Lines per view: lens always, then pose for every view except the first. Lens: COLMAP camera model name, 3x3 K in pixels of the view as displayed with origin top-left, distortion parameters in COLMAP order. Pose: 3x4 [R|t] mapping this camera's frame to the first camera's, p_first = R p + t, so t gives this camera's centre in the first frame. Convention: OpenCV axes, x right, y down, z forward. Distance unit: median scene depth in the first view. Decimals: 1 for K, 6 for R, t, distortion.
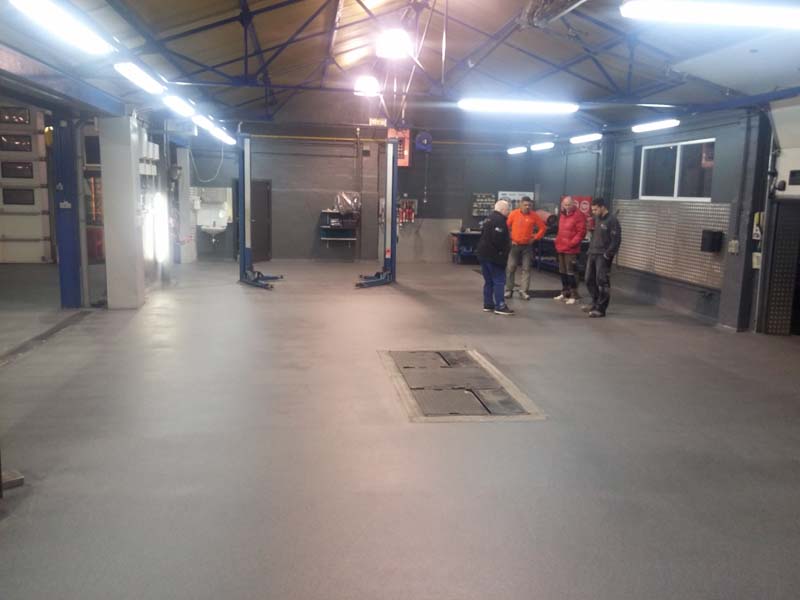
lens RADIAL K [[667.0, 0, 398.2], [0, 667.0, 296.0], [0, 0, 1]] dist [0.052473, -0.048172]
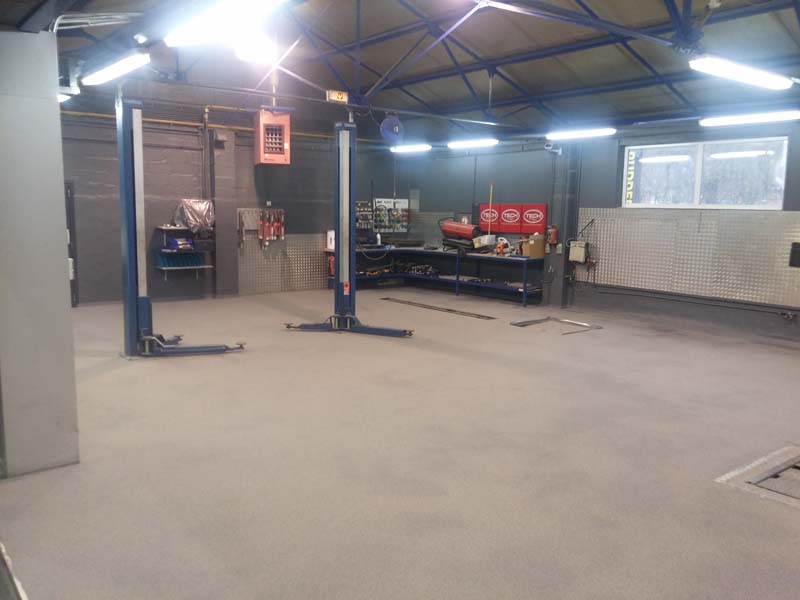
lens RADIAL K [[667.0, 0, 405.0], [0, 667.0, 297.0], [0, 0, 1]] dist [0.052473, -0.048172]
pose [[0.864989, -0.077211, 0.495814, -0.240866], [0.080373, 0.996652, 0.014988, -0.047613], [-0.495312, 0.026886, 0.868299, 0.289344]]
